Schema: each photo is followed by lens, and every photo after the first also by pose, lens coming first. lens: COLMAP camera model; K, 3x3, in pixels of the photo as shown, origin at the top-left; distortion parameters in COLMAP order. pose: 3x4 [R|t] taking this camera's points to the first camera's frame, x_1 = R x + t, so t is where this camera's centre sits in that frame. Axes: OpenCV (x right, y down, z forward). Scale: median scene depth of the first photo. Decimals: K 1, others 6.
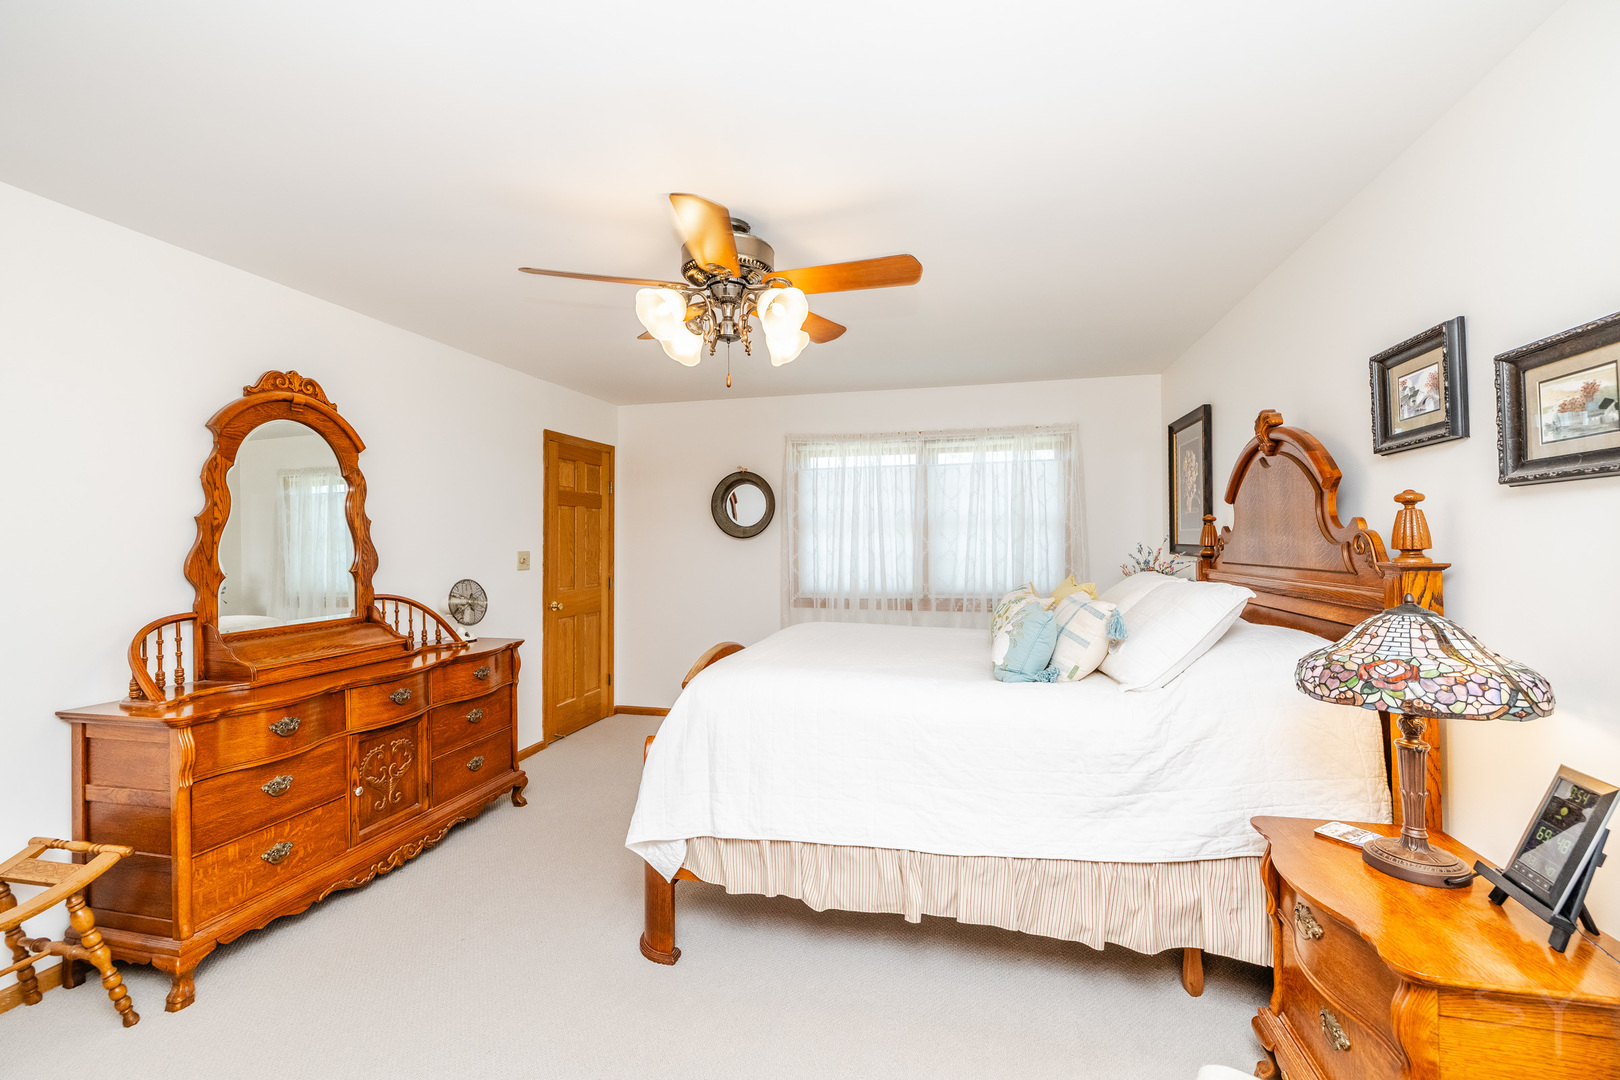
lens RADIAL K [[684.6, 0, 809.5], [0, 684.6, 531.9], [0, 0, 1]] dist [0.000295, 0.000190]
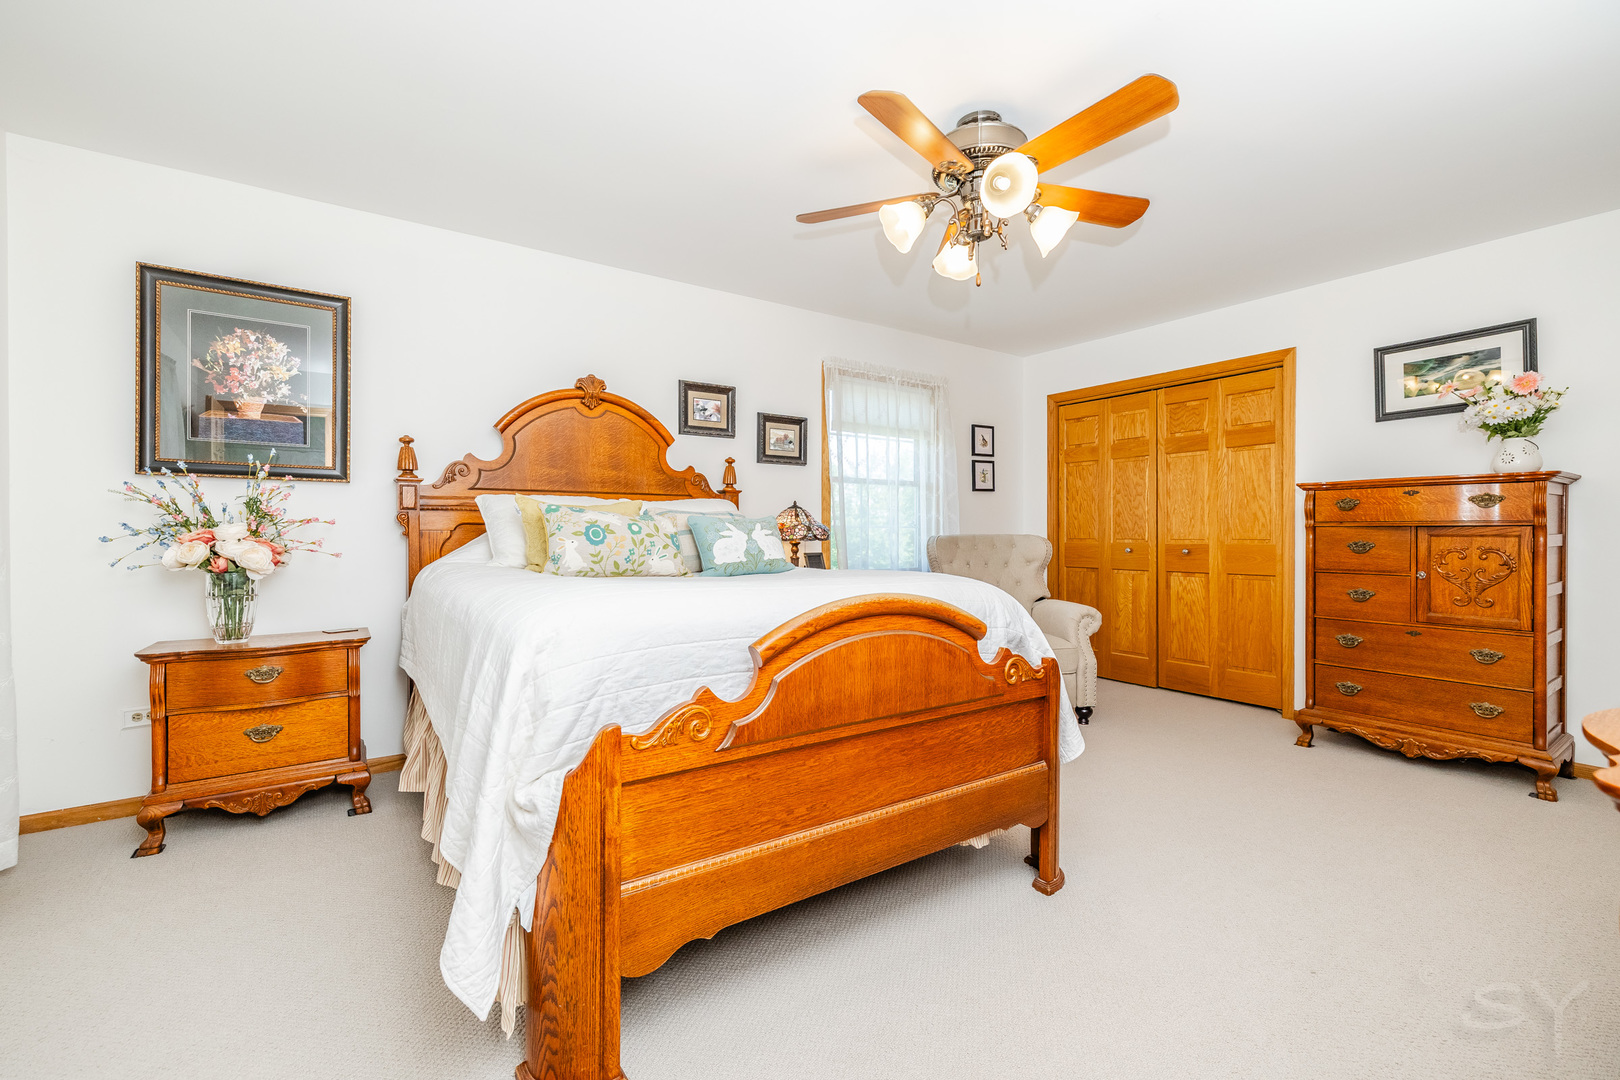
lens RADIAL K [[684.6, 0, 809.5], [0, 684.6, 531.9], [0, 0, 1]] dist [0.000295, 0.000190]
pose [[-0.732377, -0.002723, 0.680894, -0.836958], [-0.016077, 0.999782, -0.013294, 0.209642], [-0.680709, -0.020683, -0.732262, 2.483407]]
